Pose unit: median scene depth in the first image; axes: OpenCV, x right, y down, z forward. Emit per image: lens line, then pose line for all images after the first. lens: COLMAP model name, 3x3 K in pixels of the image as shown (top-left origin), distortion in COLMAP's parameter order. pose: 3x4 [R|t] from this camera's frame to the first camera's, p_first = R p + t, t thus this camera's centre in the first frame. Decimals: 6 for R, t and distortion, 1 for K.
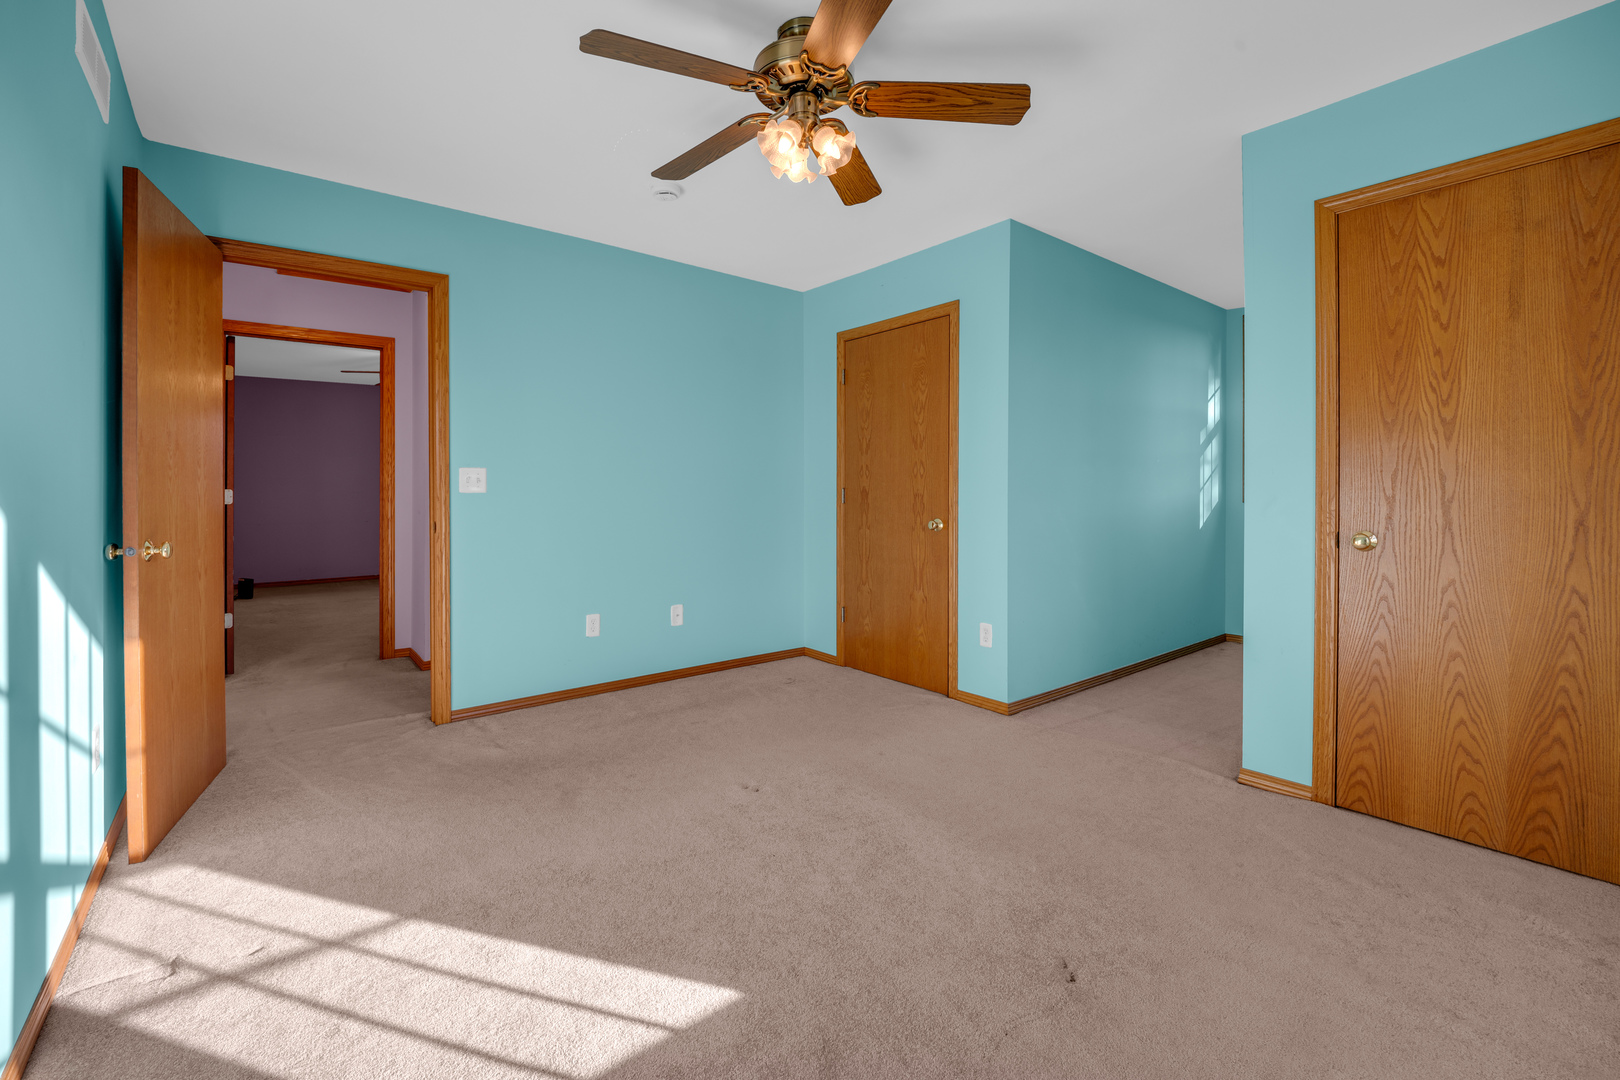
lens RADIAL K [[672.5, 0, 777.6], [0, 672.5, 499.4], [0, 0, 1]] dist [-0.003388, -0.000855]
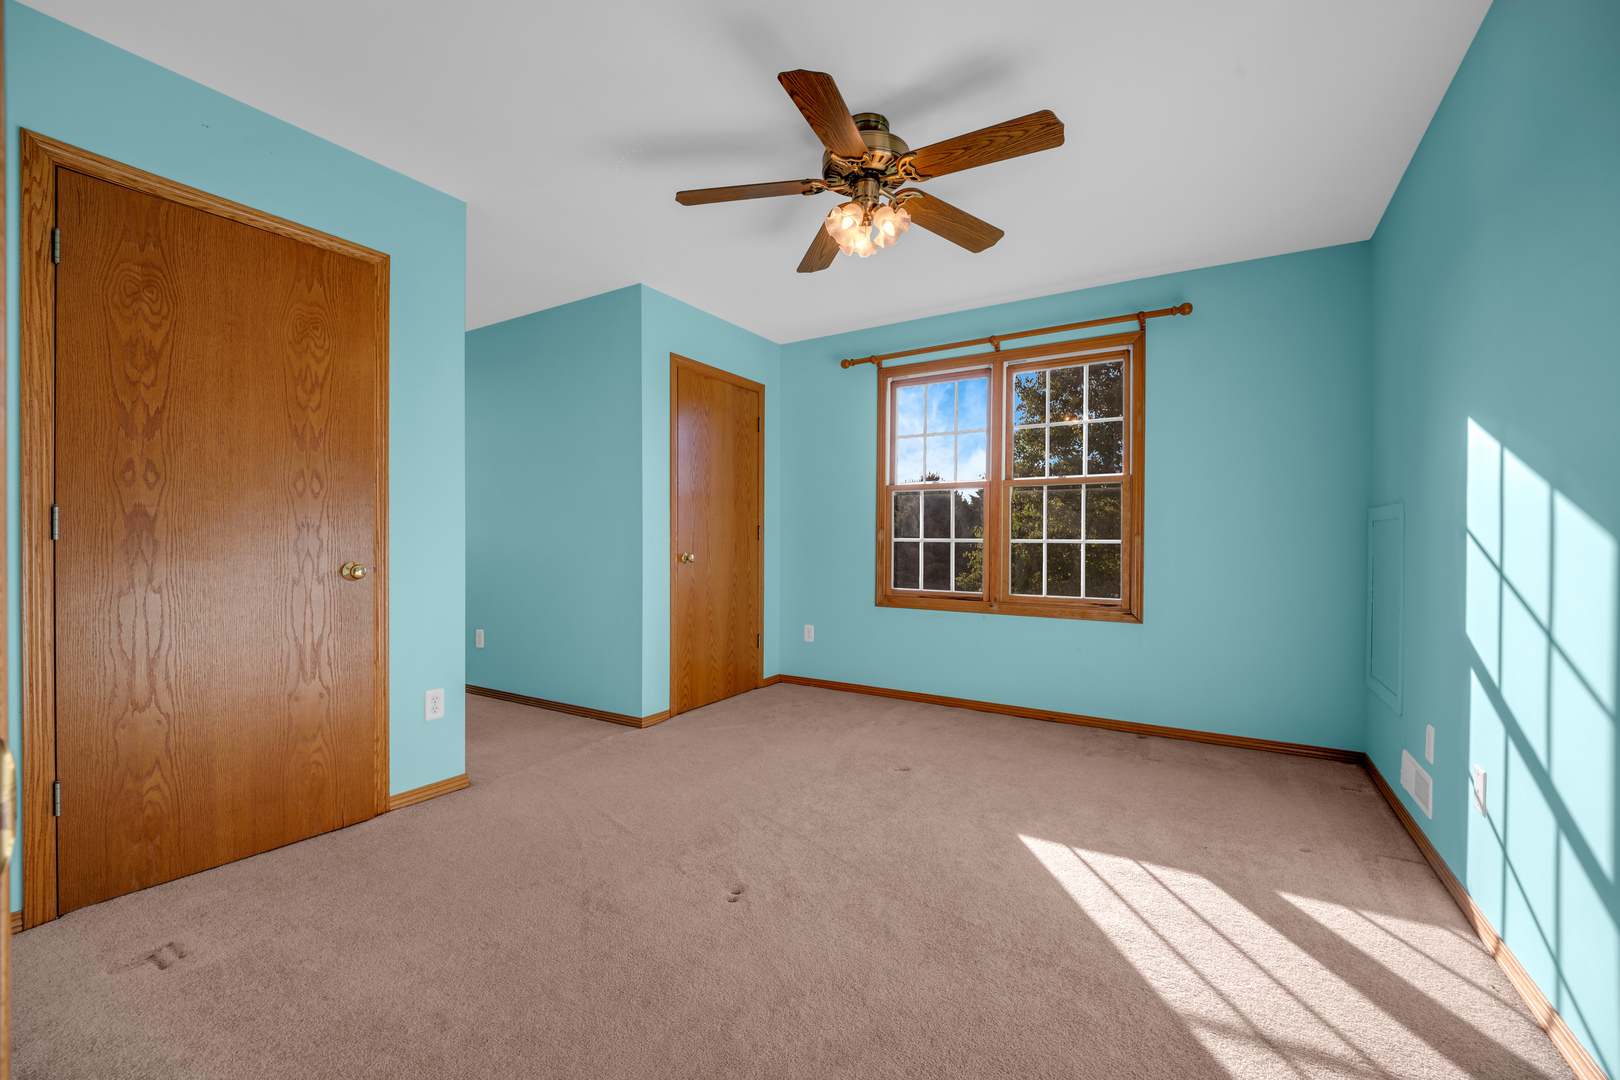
lens RADIAL K [[672.5, 0, 809.9], [0, 672.5, 536.4], [0, 0, 1]] dist [-0.003388, -0.000855]
pose [[-0.363715, -0.003592, 0.931503, -0.582572], [-0.003854, 0.999990, 0.002351, 0.000518], [-0.931502, -0.002735, -0.363725, 0.872933]]
